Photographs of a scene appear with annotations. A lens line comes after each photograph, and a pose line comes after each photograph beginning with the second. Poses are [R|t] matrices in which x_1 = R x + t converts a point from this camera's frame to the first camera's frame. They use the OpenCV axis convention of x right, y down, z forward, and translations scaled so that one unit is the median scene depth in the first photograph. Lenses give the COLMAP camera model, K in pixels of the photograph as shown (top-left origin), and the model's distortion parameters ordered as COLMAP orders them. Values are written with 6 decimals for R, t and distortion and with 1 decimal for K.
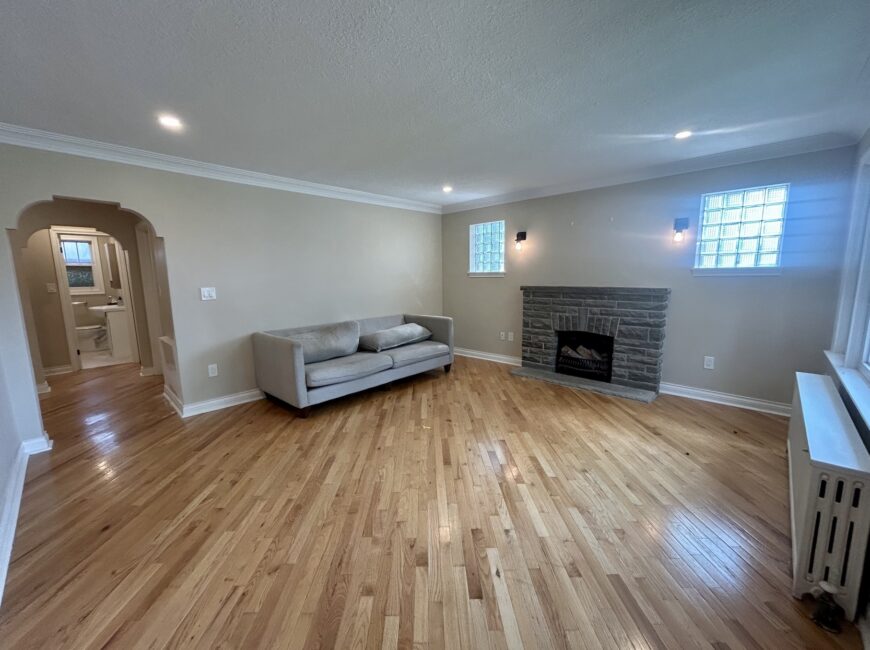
lens RADIAL K [[352.9, 0, 433.2], [0, 352.9, 324.8], [0, 0, 1]] dist [0.000979, -0.000105]
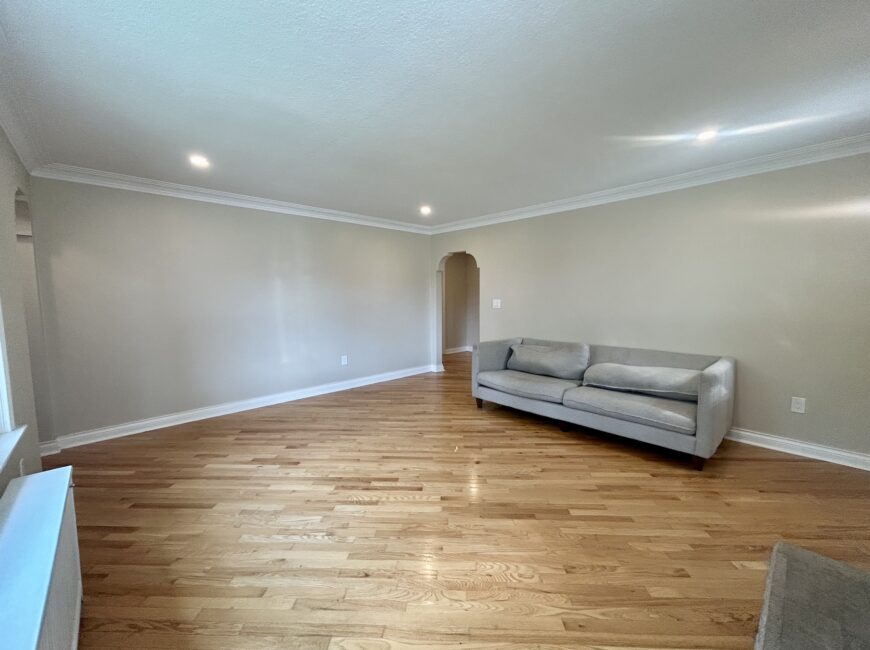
lens RADIAL K [[352.9, 0, 433.2], [0, 352.9, 324.8], [0, 0, 1]] dist [0.000979, -0.000105]
pose [[-0.055960, 0.099948, -0.993418, 0.710115], [-0.135397, 0.985026, 0.106731, -0.108721], [0.989210, 0.140479, -0.041589, 0.723034]]
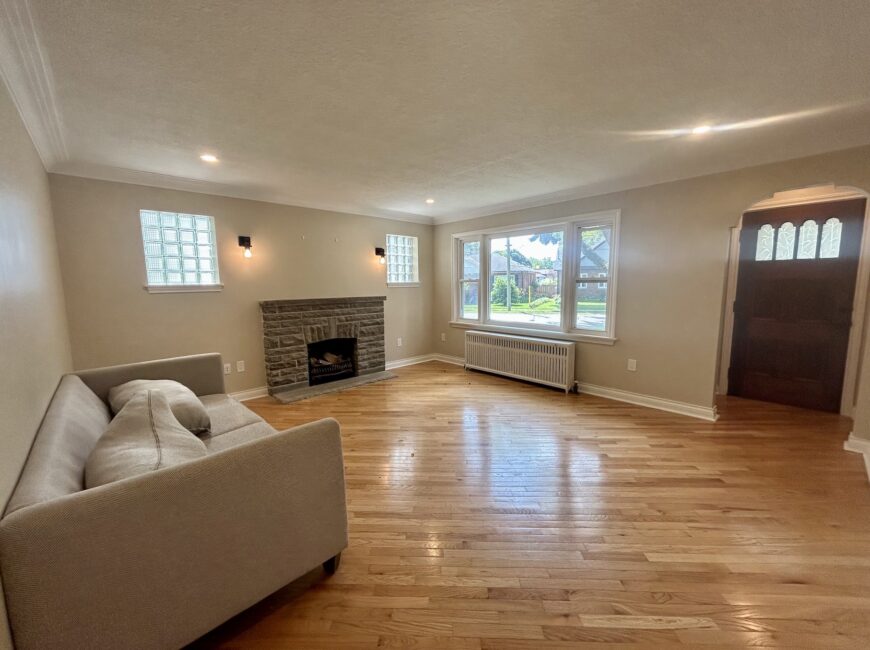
lens RADIAL K [[352.9, 0, 433.2], [0, 352.9, 324.8], [0, 0, 1]] dist [0.000979, -0.000105]
pose [[0.061655, -0.105058, 0.992553, -0.689317], [0.153567, 0.983602, 0.094571, -0.086102], [-0.986213, 0.146592, 0.076778, 0.654654]]
